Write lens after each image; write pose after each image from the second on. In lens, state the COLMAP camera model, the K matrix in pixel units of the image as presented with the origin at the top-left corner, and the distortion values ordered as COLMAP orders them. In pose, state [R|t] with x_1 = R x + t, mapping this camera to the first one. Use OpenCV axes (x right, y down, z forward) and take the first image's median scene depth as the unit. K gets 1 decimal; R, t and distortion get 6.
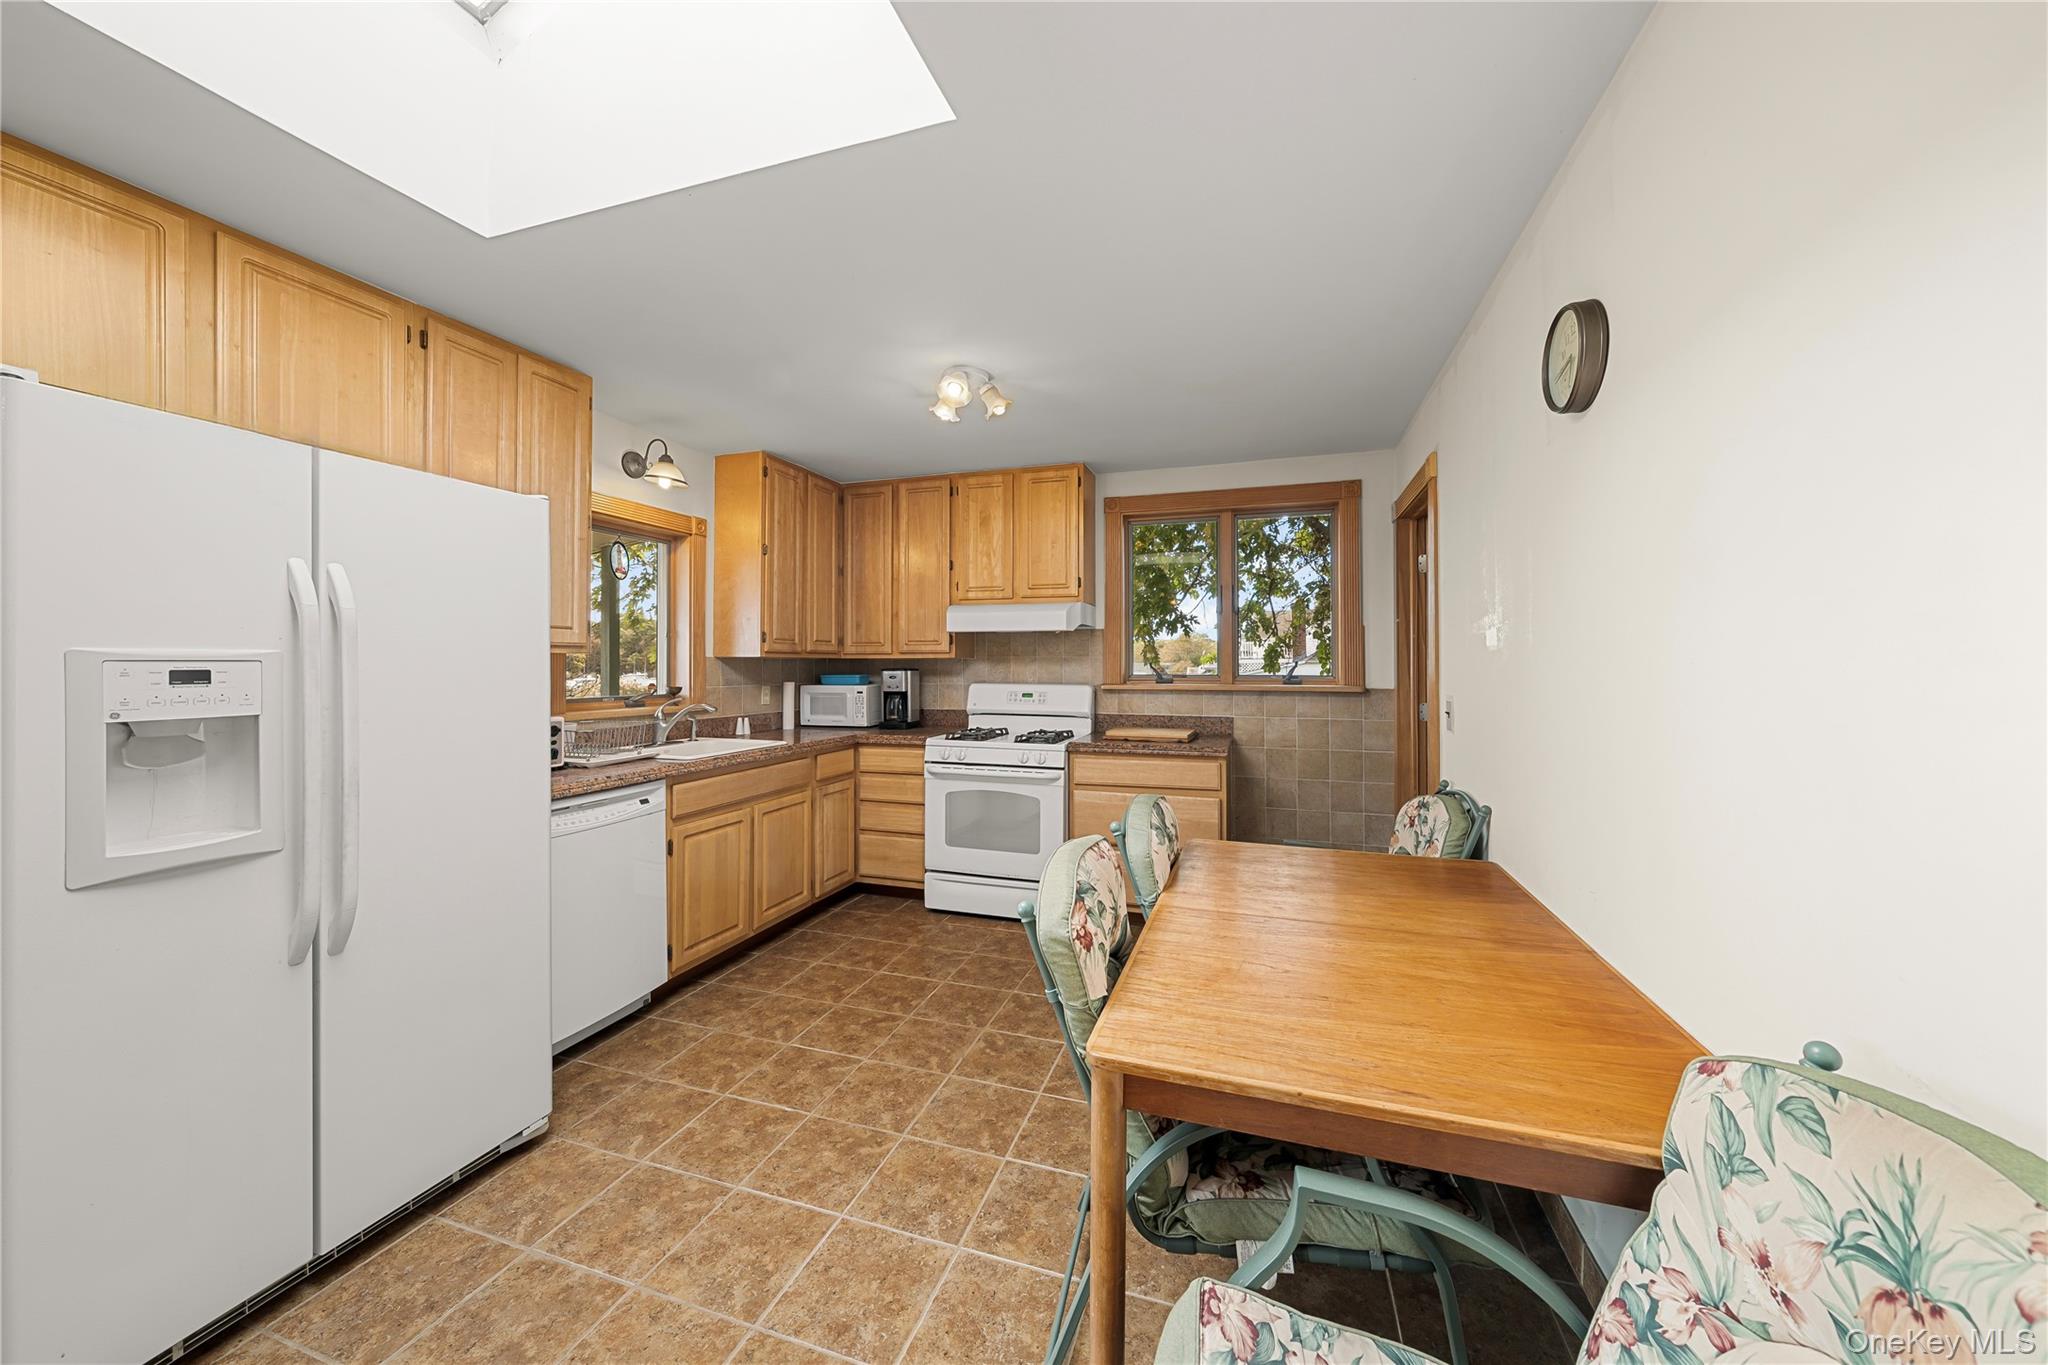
lens RADIAL K [[712.6, 0, 1032.7], [0, 712.6, 659.8], [0, 0, 1]] dist [-0.002239, 0.000365]
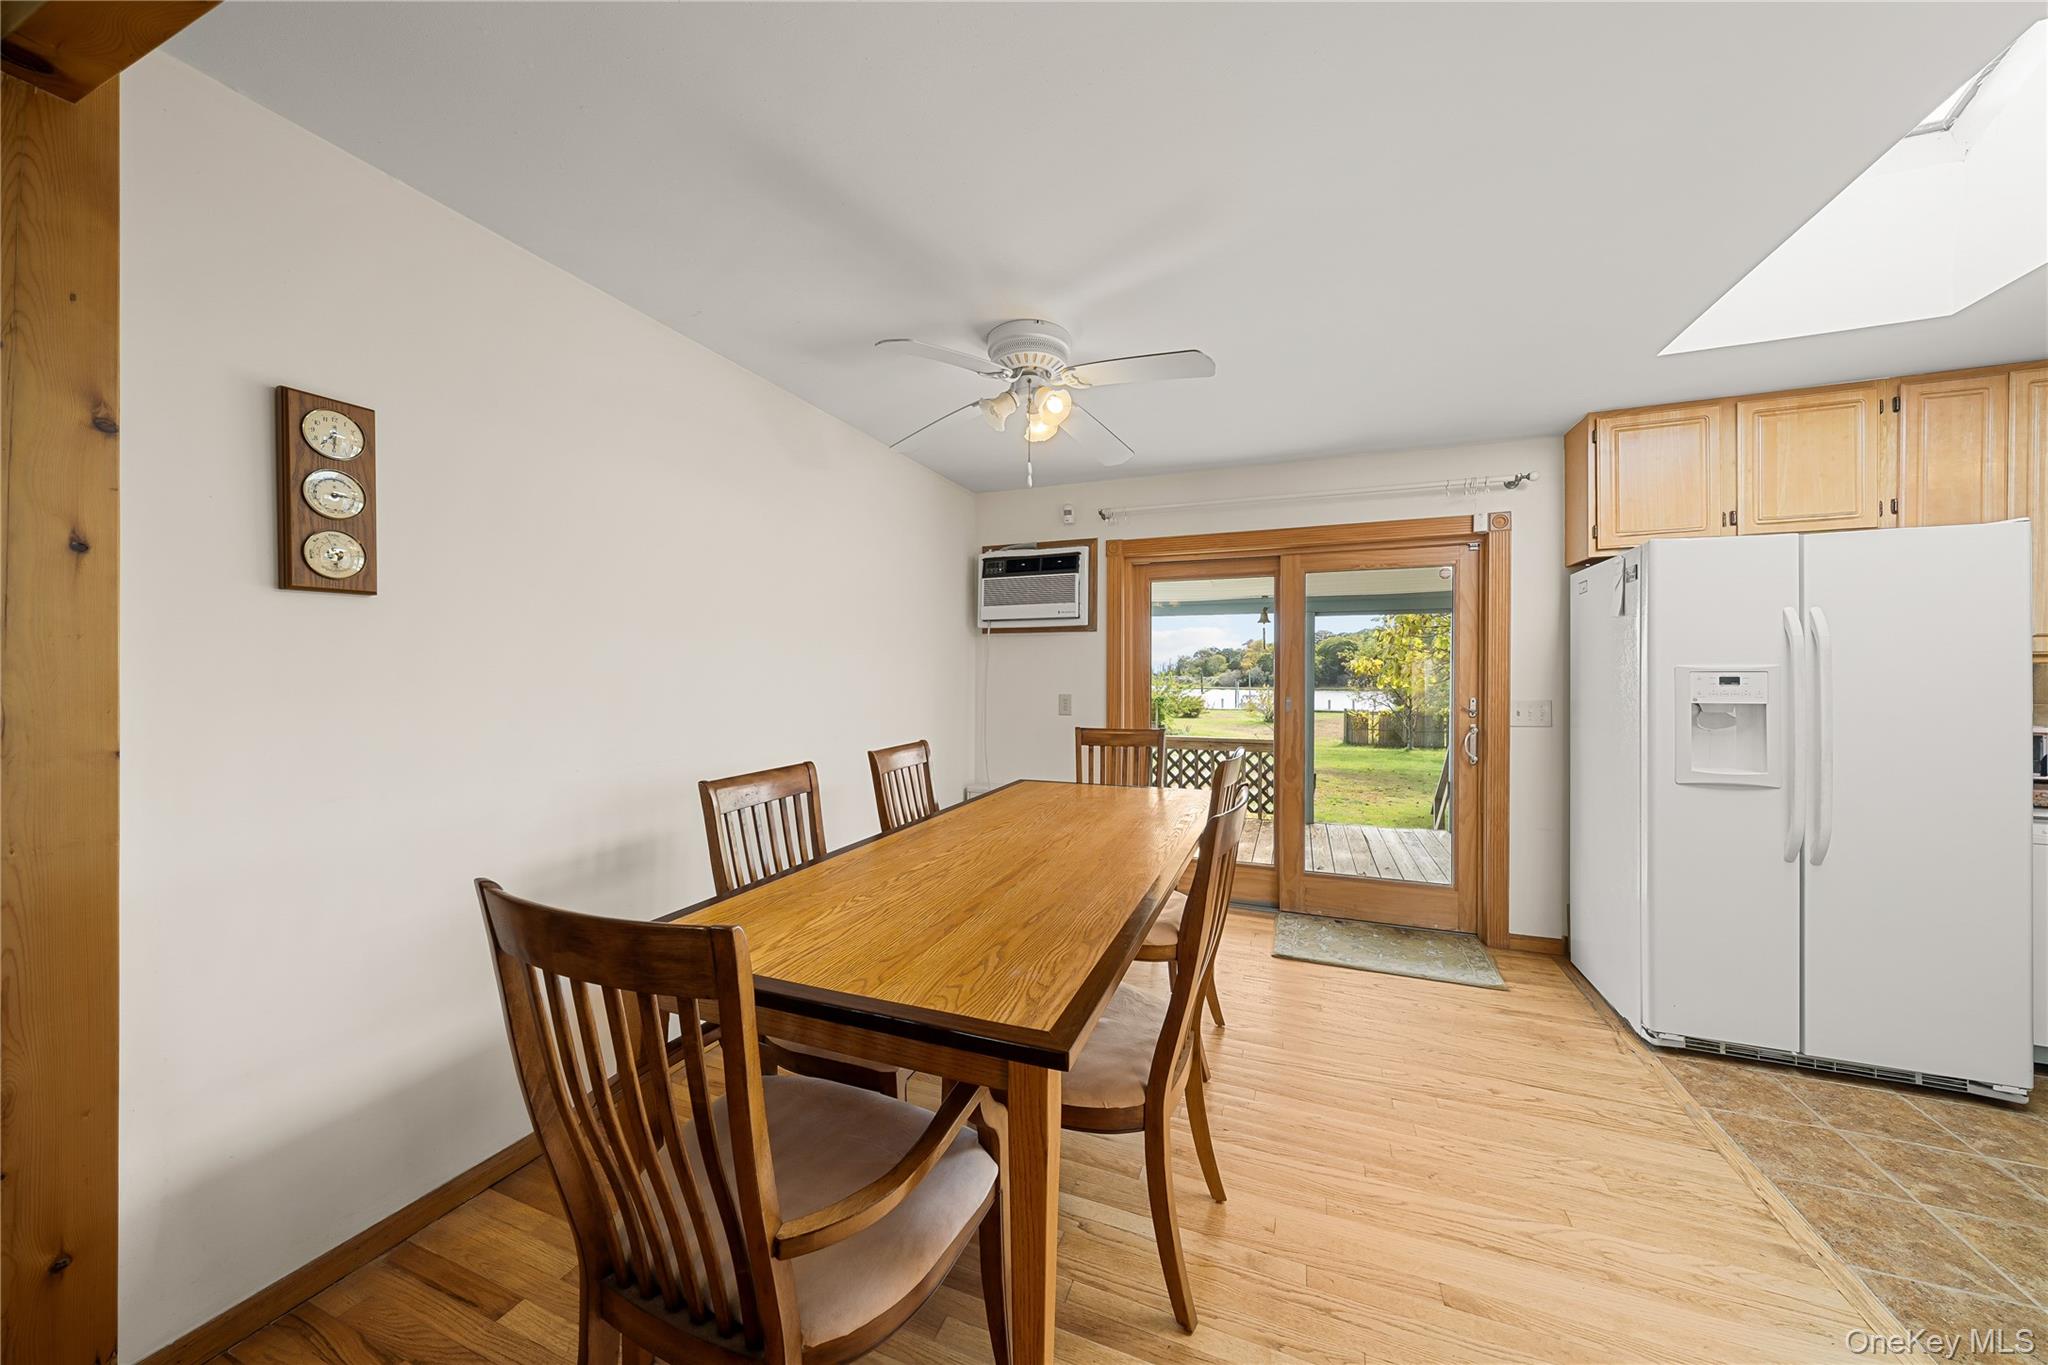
lens RADIAL K [[712.6, 0, 1021.6], [0, 712.6, 679.9], [0, 0, 1]] dist [-0.002239, 0.000365]
pose [[-0.053466, 0.004085, -0.998561, 0.426305], [0.005287, 0.999979, 0.003808, 0.003556], [0.998556, -0.005075, -0.053487, -0.416659]]
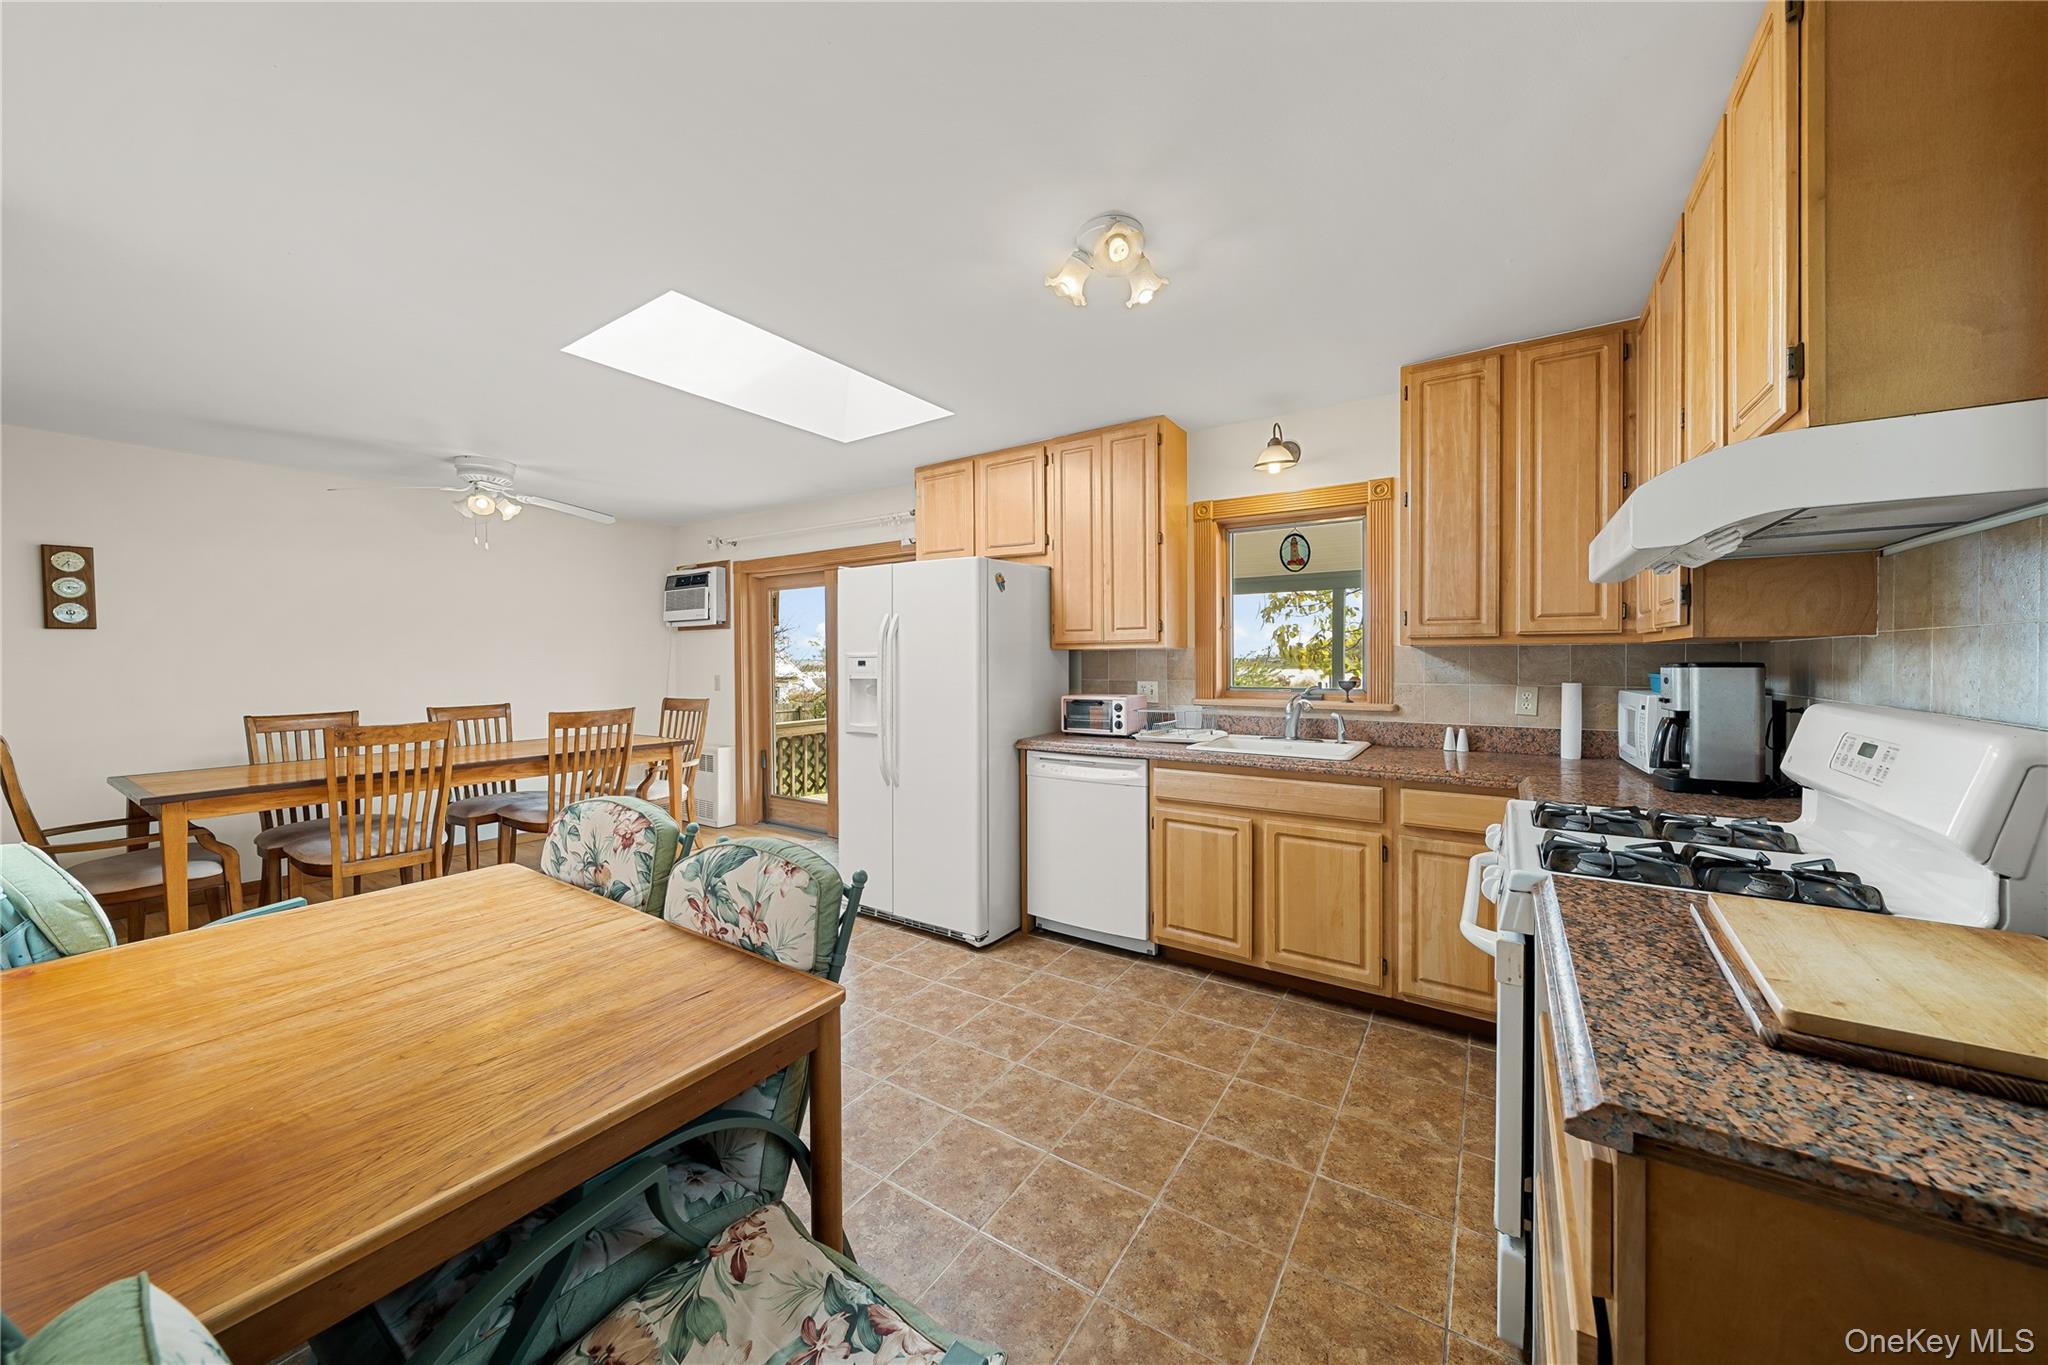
lens RADIAL K [[712.6, 0, 1027.2], [0, 712.6, 670.0], [0, 0, 1]] dist [-0.002239, 0.000365]
pose [[-0.265236, 0.017168, -0.964031, 0.747389], [0.011316, 0.999828, 0.014692, 0.010715], [0.964117, -0.007012, -0.265385, 1.382451]]
